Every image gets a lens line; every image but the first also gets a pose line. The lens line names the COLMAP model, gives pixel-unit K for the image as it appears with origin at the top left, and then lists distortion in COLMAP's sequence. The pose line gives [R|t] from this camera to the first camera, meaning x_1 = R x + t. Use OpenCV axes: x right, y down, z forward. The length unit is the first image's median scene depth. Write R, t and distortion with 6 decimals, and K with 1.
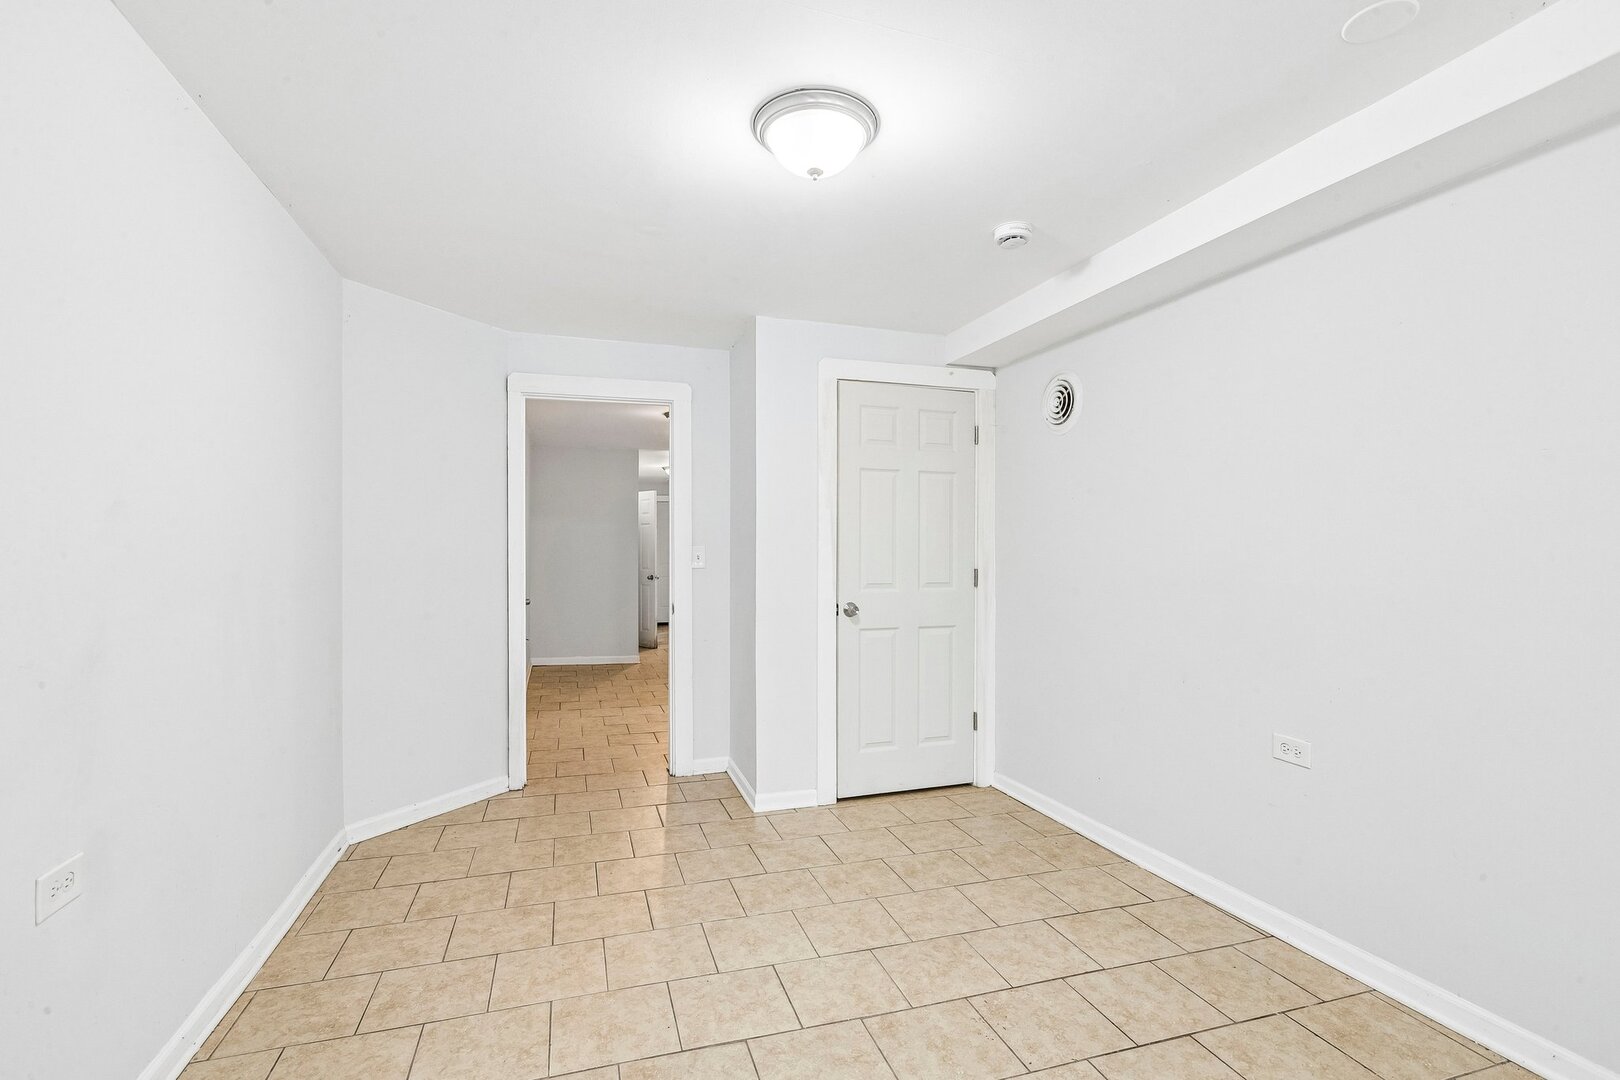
lens RADIAL K [[731.8, 0, 804.9], [0, 731.8, 542.5], [0, 0, 1]] dist [0.001349, -0.000320]
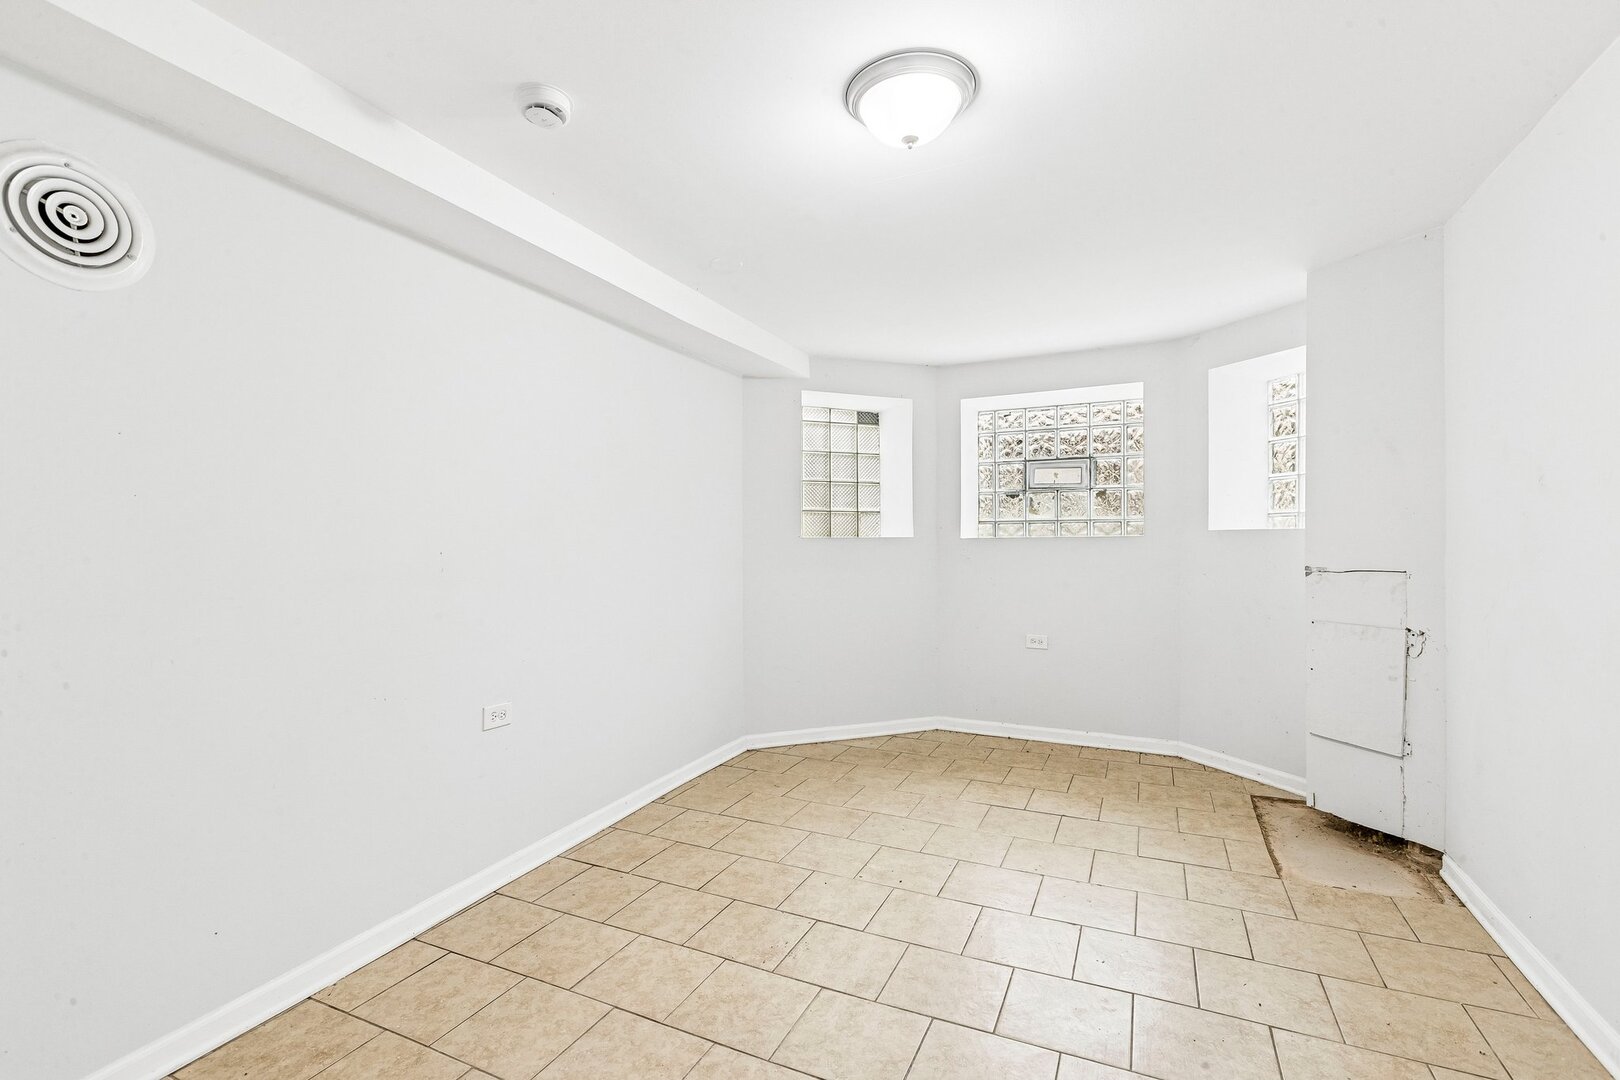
lens RADIAL K [[731.8, 0, 806.4], [0, 731.8, 544.4], [0, 0, 1]] dist [0.001349, -0.000320]
pose [[-0.730721, -0.003265, 0.682668, -0.446586], [-0.004113, 0.999991, 0.000380, 0.017952], [-0.682664, -0.002530, -0.730728, 1.490510]]
